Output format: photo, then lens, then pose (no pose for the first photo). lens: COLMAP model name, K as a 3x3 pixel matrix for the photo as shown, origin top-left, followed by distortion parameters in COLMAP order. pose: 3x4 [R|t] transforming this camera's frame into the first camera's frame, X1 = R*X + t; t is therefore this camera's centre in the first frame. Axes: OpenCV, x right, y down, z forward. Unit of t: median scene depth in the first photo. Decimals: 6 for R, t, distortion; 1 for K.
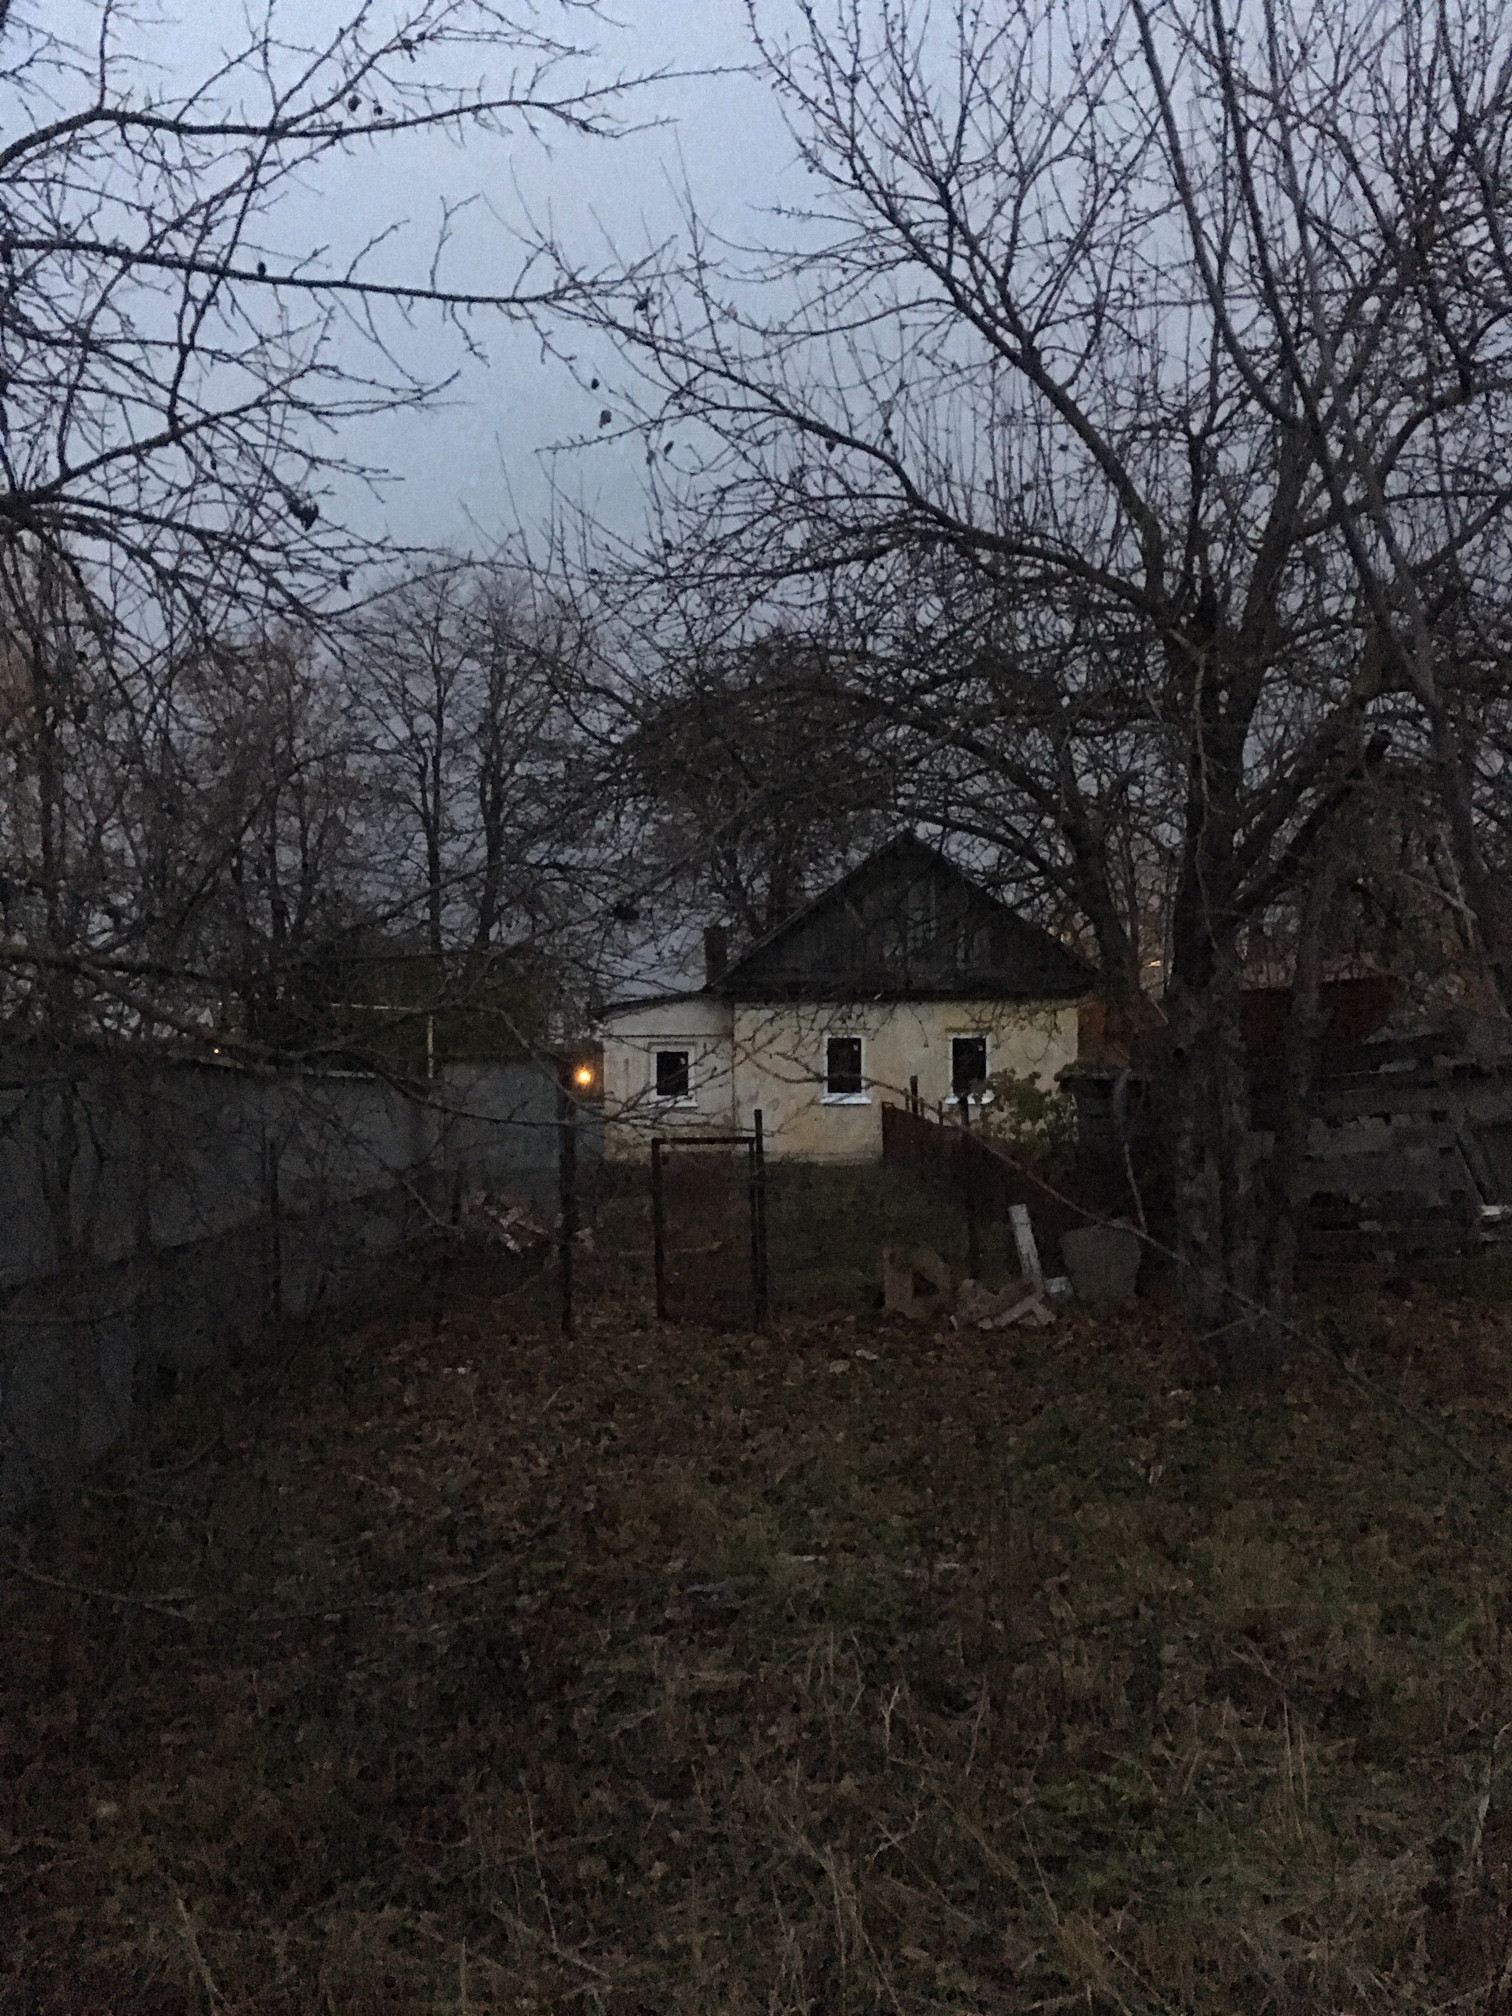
lens RADIAL K [[1582.2, 0, 756.0], [0, 1582.2, 1008.0], [0, 0, 1]] dist [0.026146, 0.001446]
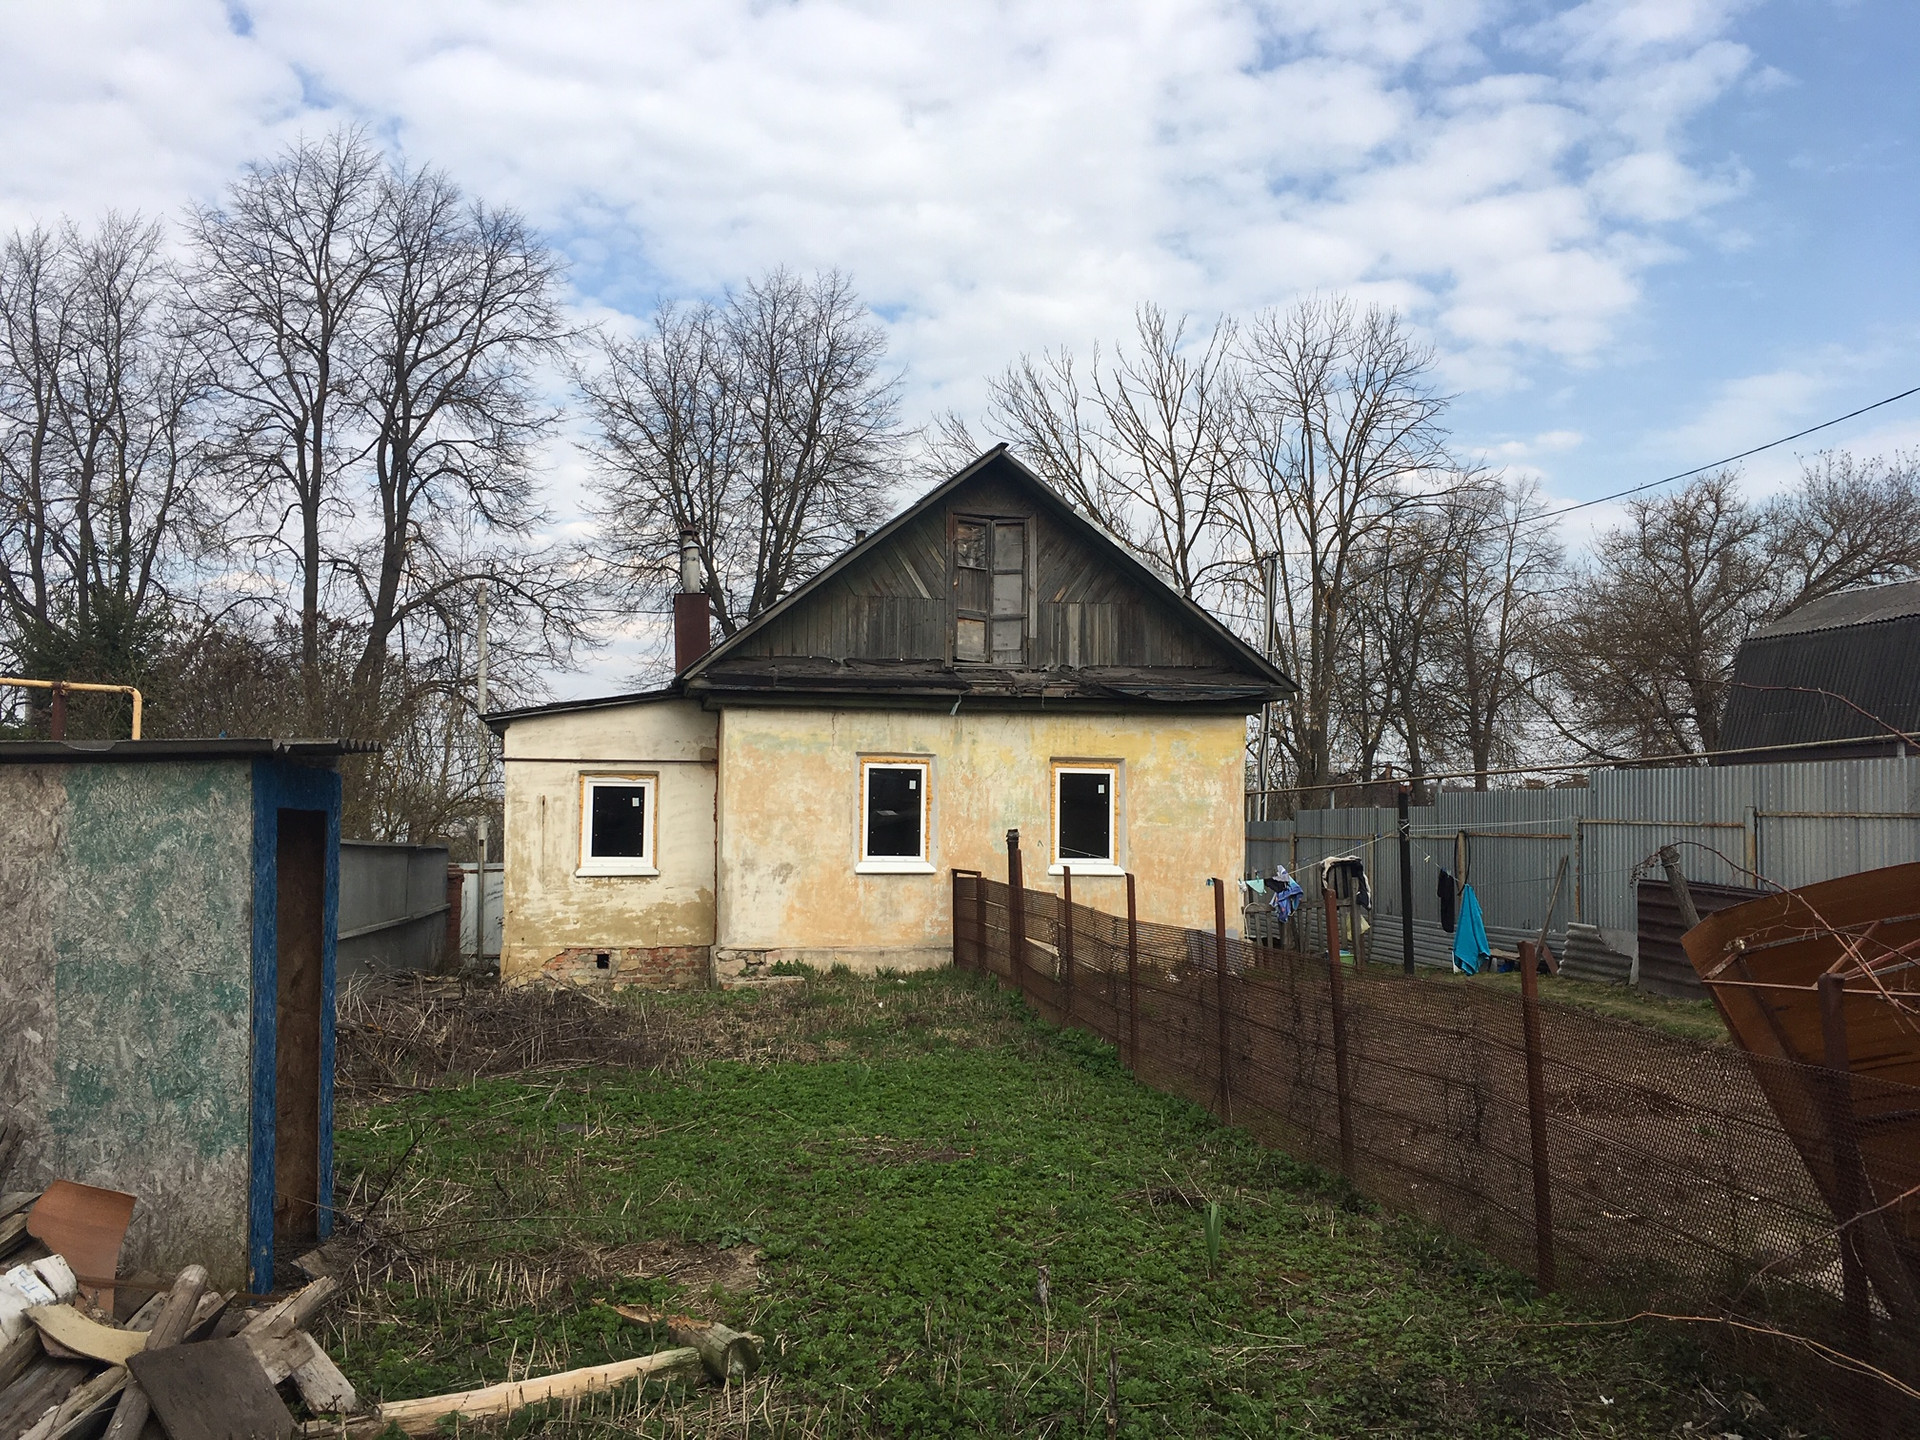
lens RADIAL K [[1506.9, 0, 960.0], [0, 1506.9, 720.0], [0, 0, 1]] dist [0.026146, 0.001446]
pose [[0.986611, 0.026245, 0.160967, -0.016841], [-0.020925, 0.999180, -0.034660, 0.019788], [-0.161744, 0.030828, 0.986351, 0.393695]]
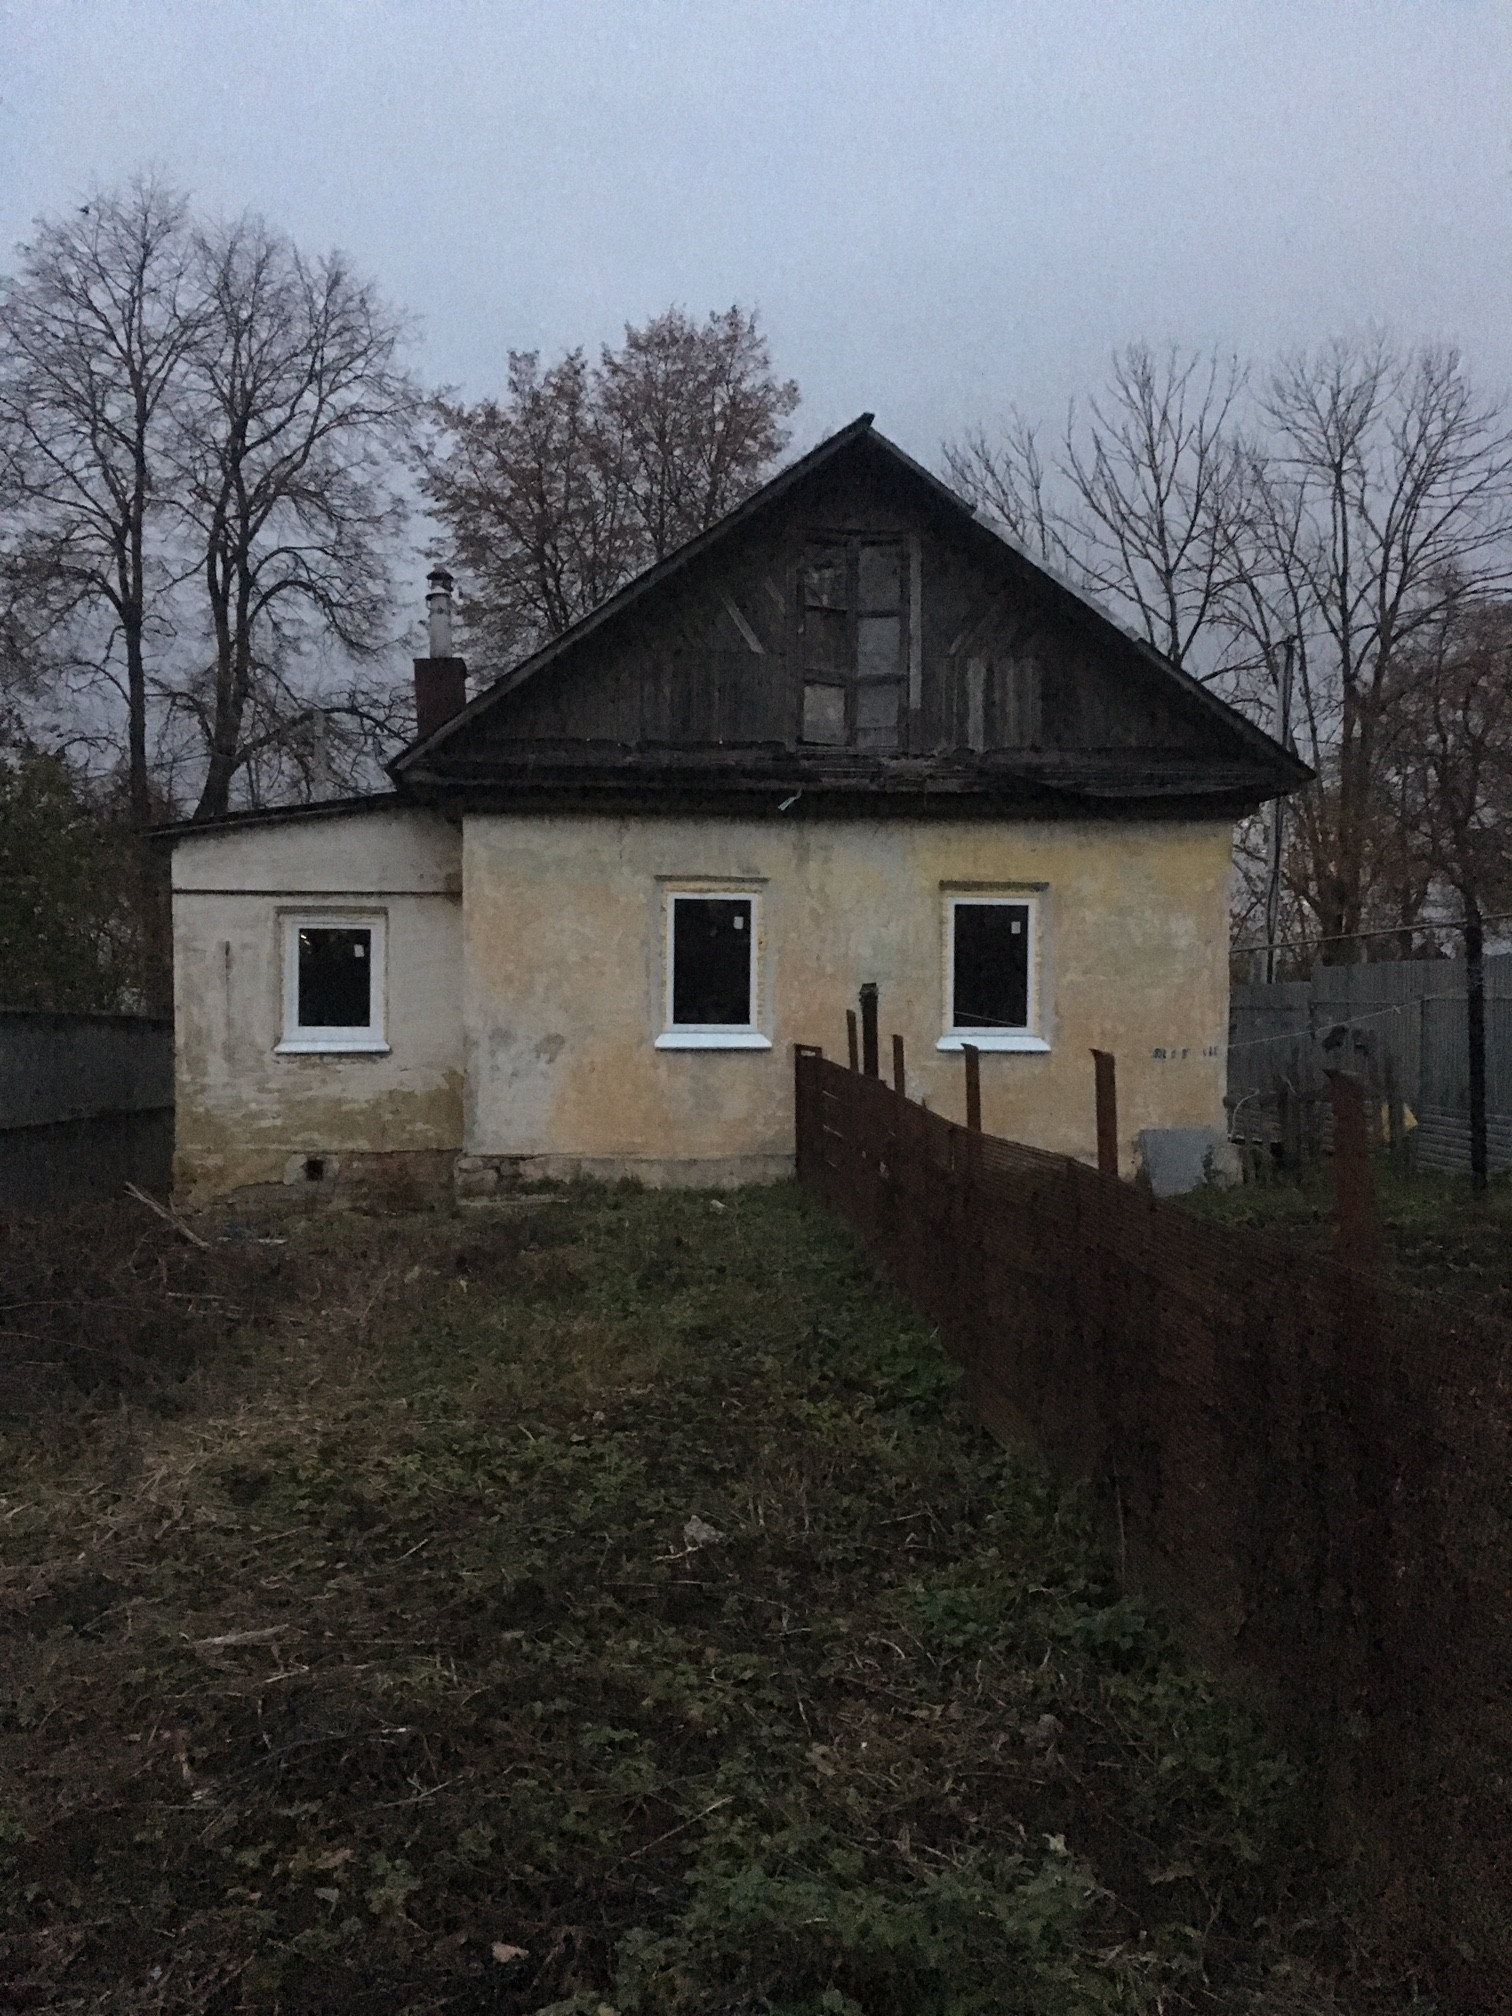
lens RADIAL K [[1582.2, 0, 756.0], [0, 1582.2, 1008.0], [0, 0, 1]] dist [0.026146, 0.001446]
pose [[0.999164, 0.010654, 0.039477, 0.050419], [-0.012164, 0.999195, 0.038224, 0.032087], [-0.039038, -0.038672, 0.998489, 0.551474]]
